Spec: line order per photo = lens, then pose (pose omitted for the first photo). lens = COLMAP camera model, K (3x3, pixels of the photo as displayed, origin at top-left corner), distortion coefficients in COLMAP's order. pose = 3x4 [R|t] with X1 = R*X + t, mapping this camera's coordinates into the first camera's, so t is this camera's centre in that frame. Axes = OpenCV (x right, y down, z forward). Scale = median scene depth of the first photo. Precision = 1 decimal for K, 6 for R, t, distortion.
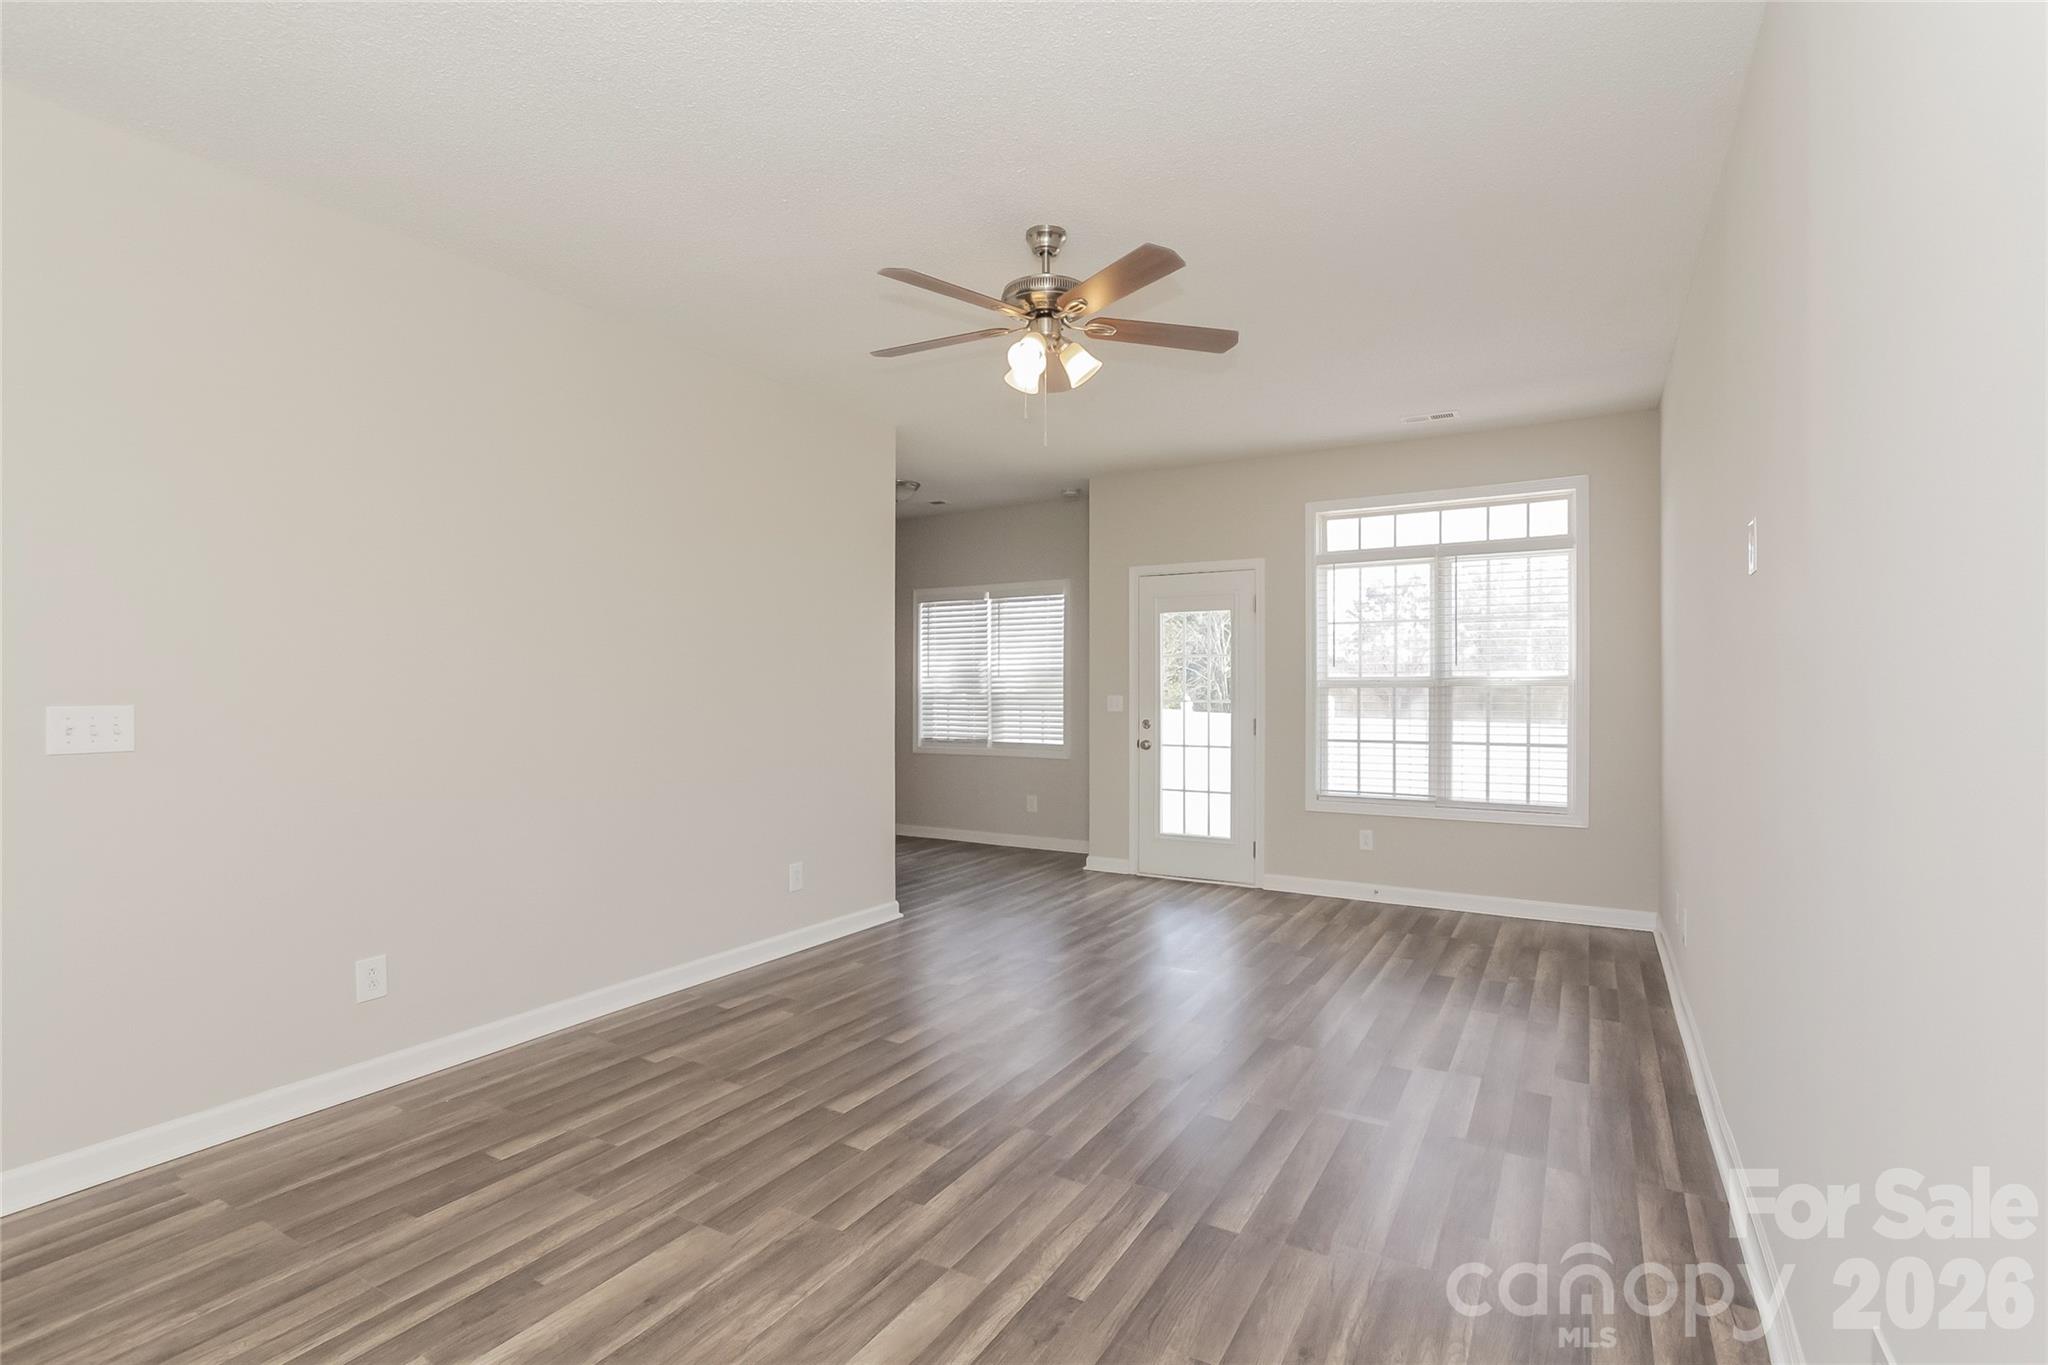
lens RADIAL K [[943.6, 0, 1020.5], [0, 943.6, 690.5], [0, 0, 1]] dist [-0.010736, 0.000178]
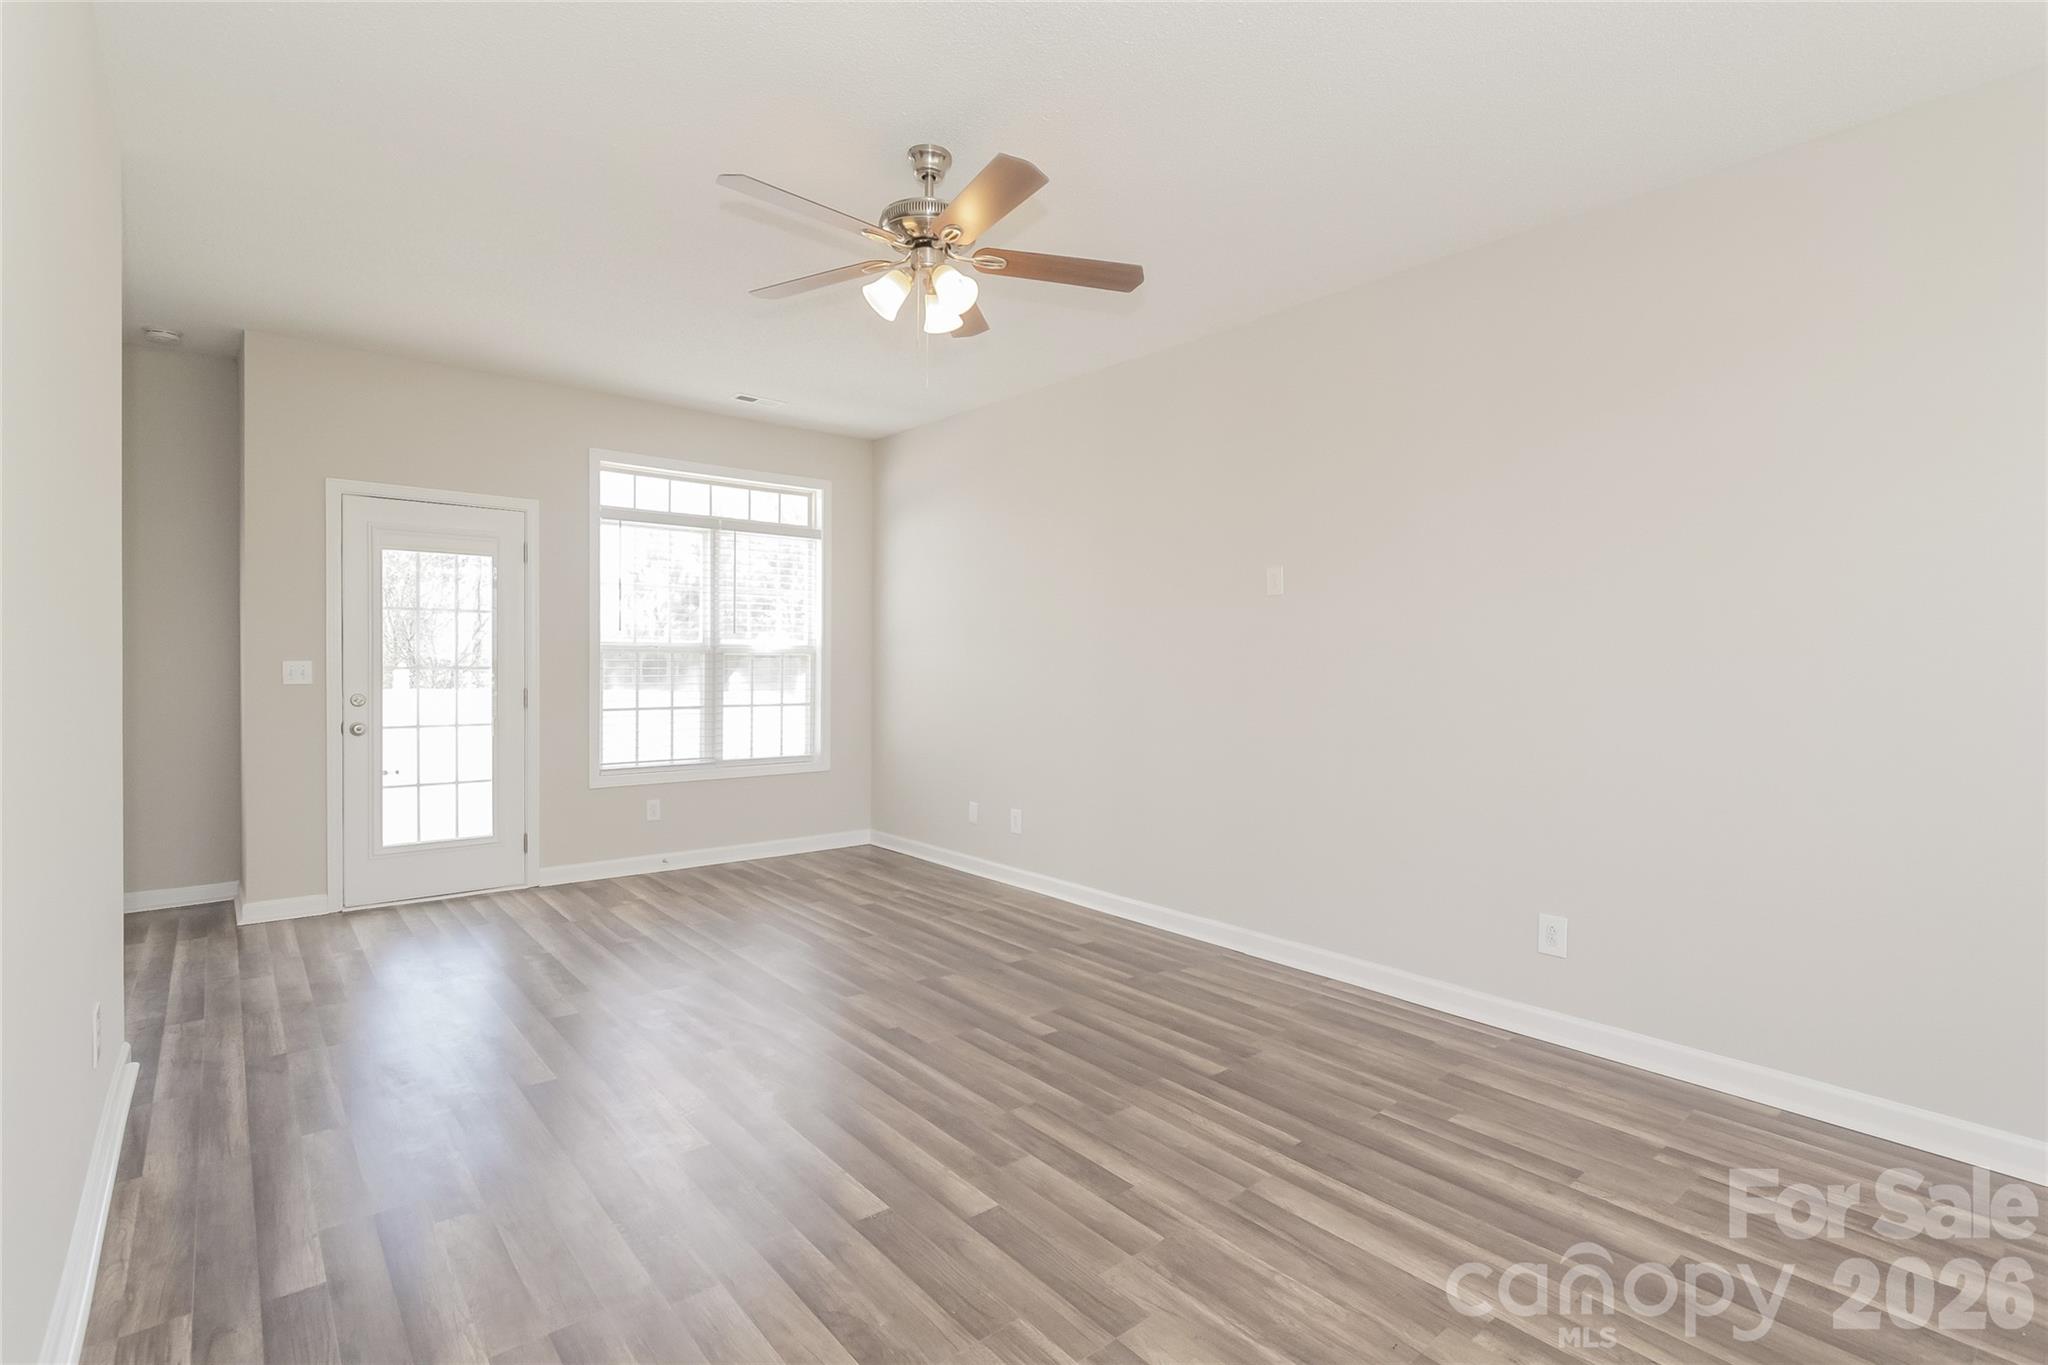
lens RADIAL K [[951.7, 0, 1018.2], [0, 951.7, 670.2], [0, 0, 1]] dist [-0.020773, -0.000020]
pose [[0.346284, -0.005614, 0.938113, -0.428319], [-0.005415, 0.999953, 0.007983, 0.004593], [-0.938114, -0.007844, 0.346237, 0.317697]]
